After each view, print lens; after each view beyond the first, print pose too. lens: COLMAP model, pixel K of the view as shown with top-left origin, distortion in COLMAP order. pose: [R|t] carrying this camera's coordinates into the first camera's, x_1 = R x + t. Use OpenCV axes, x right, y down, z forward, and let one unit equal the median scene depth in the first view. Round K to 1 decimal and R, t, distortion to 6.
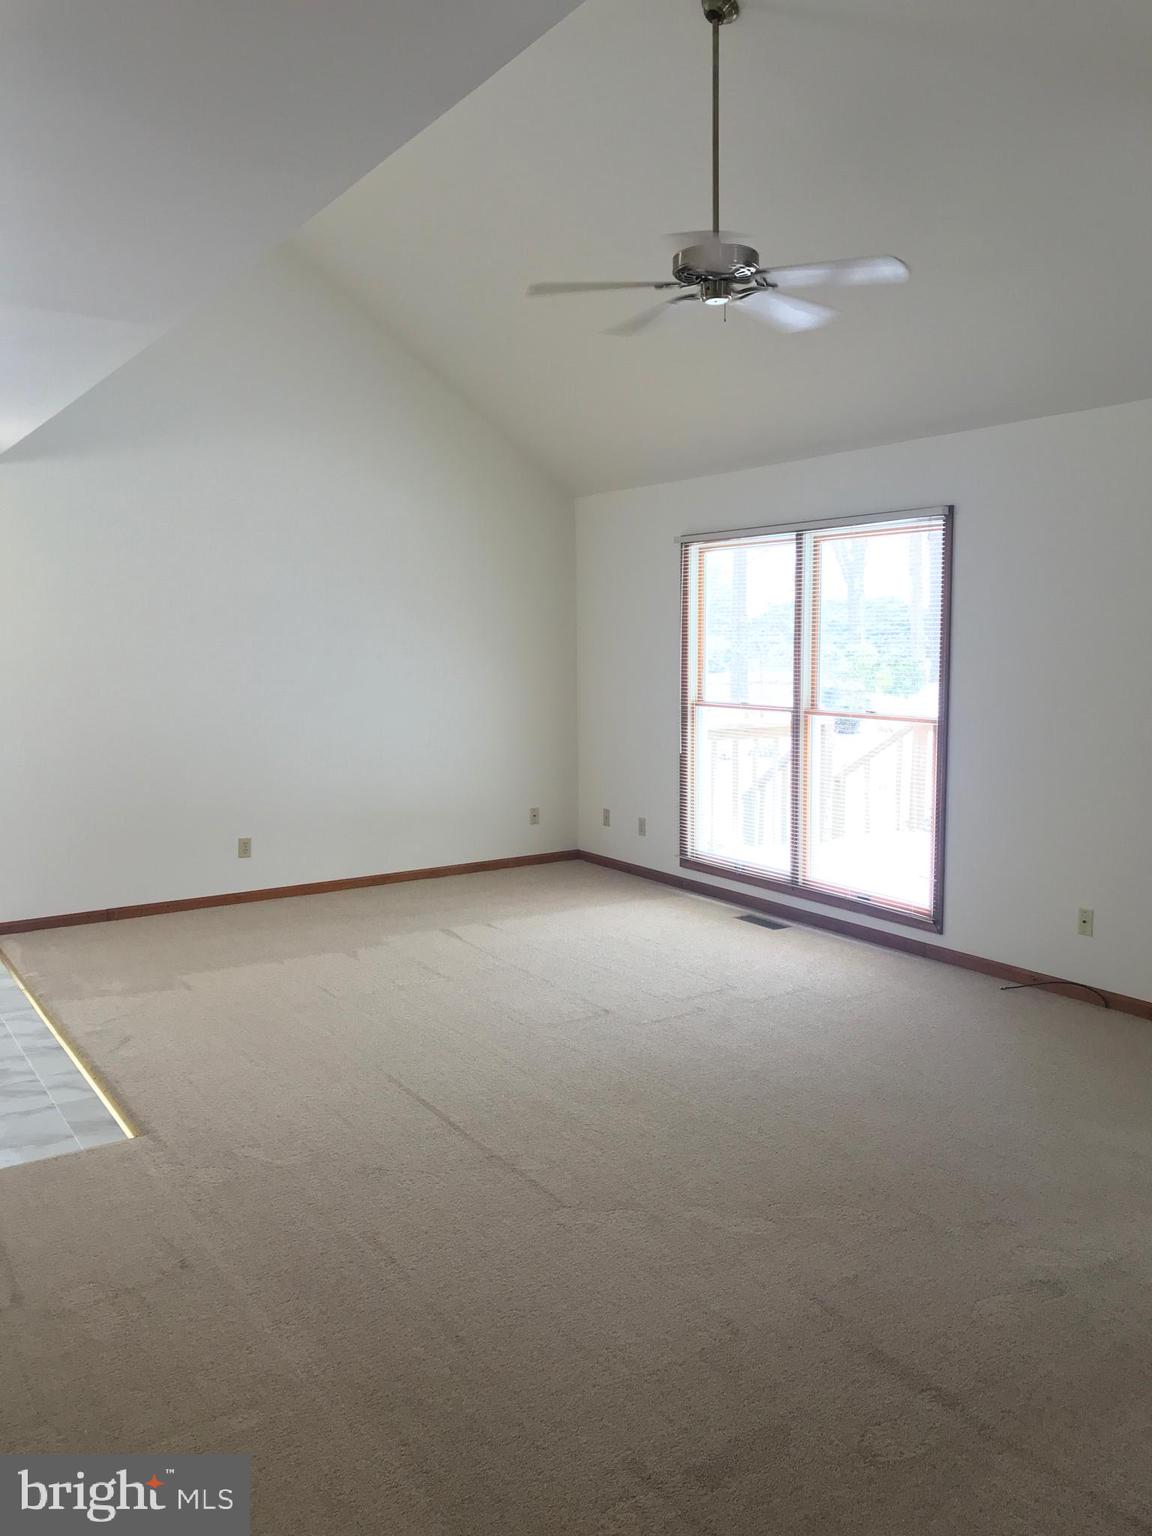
lens RADIAL K [[1250.8, 0, 574.9], [0, 1250.8, 762.5], [0, 0, 1]] dist [0.021353, -0.008735]
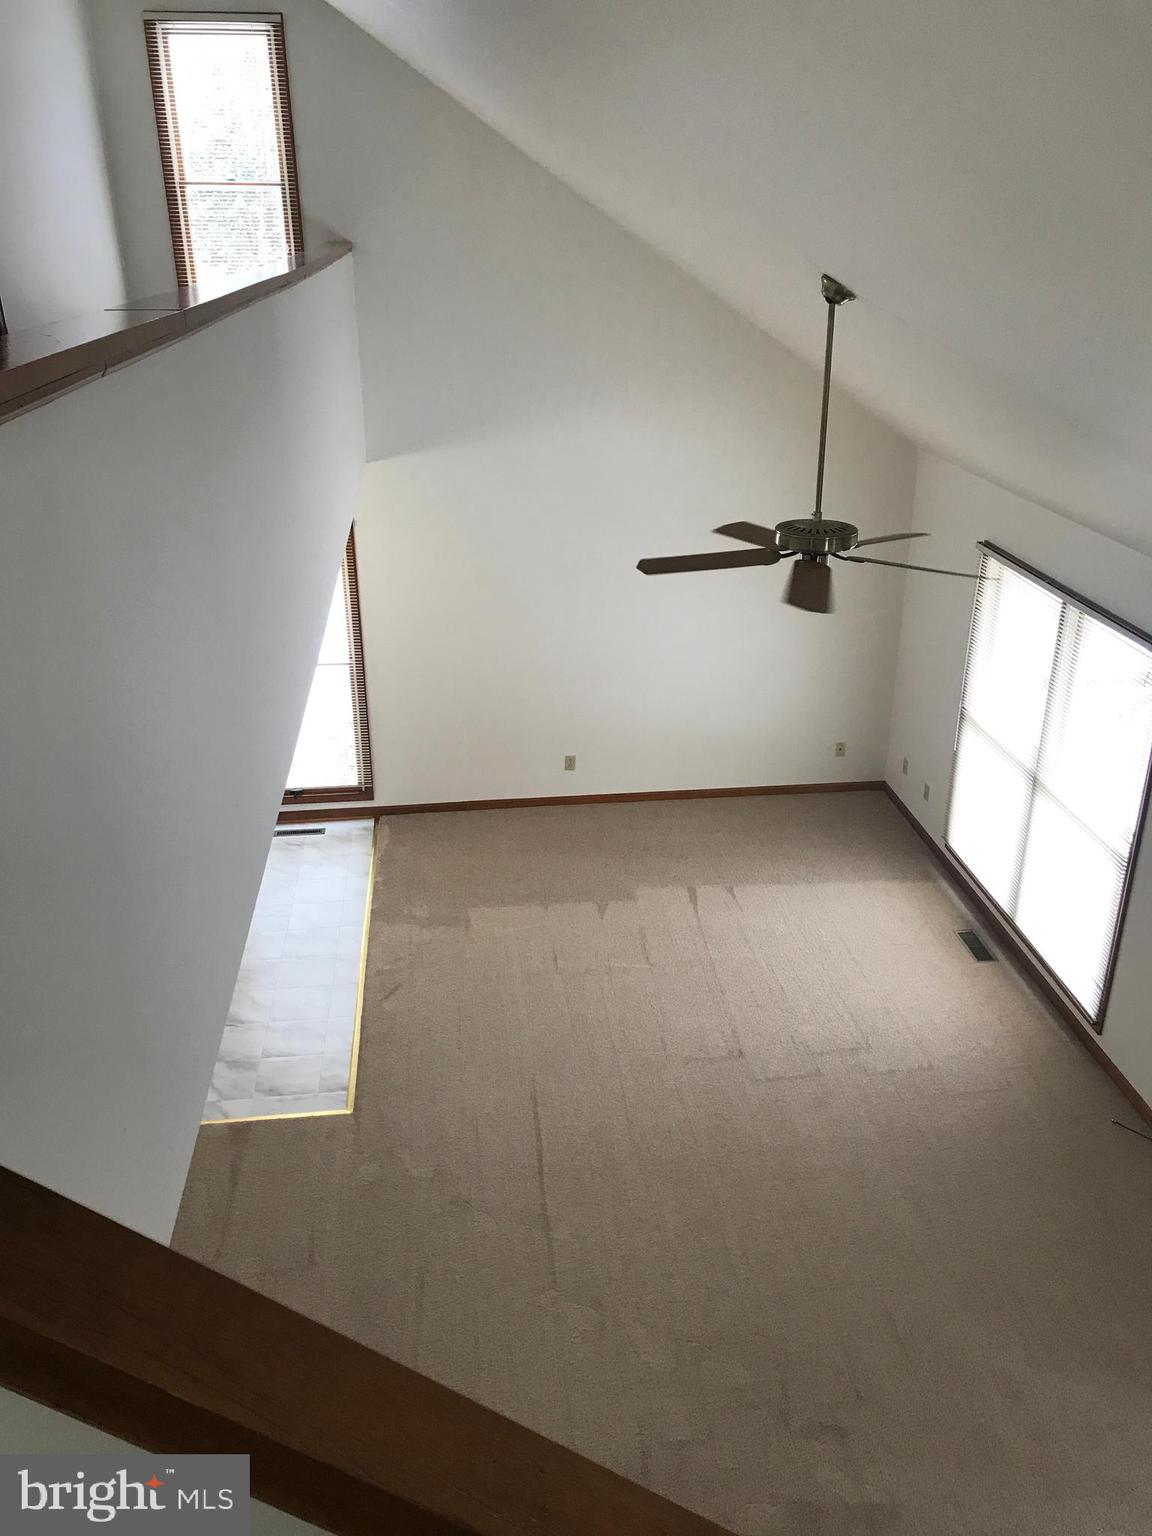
lens RADIAL K [[1246.8, 0, 570.7], [0, 1246.8, 735.7], [0, 0, 1]] dist [-0.004872, -0.007114]
pose [[0.893304, 0.171256, -0.415546, 0.320742], [-0.043623, 0.953233, 0.299071, -0.438533], [0.447330, -0.249034, 0.858998, -0.030923]]
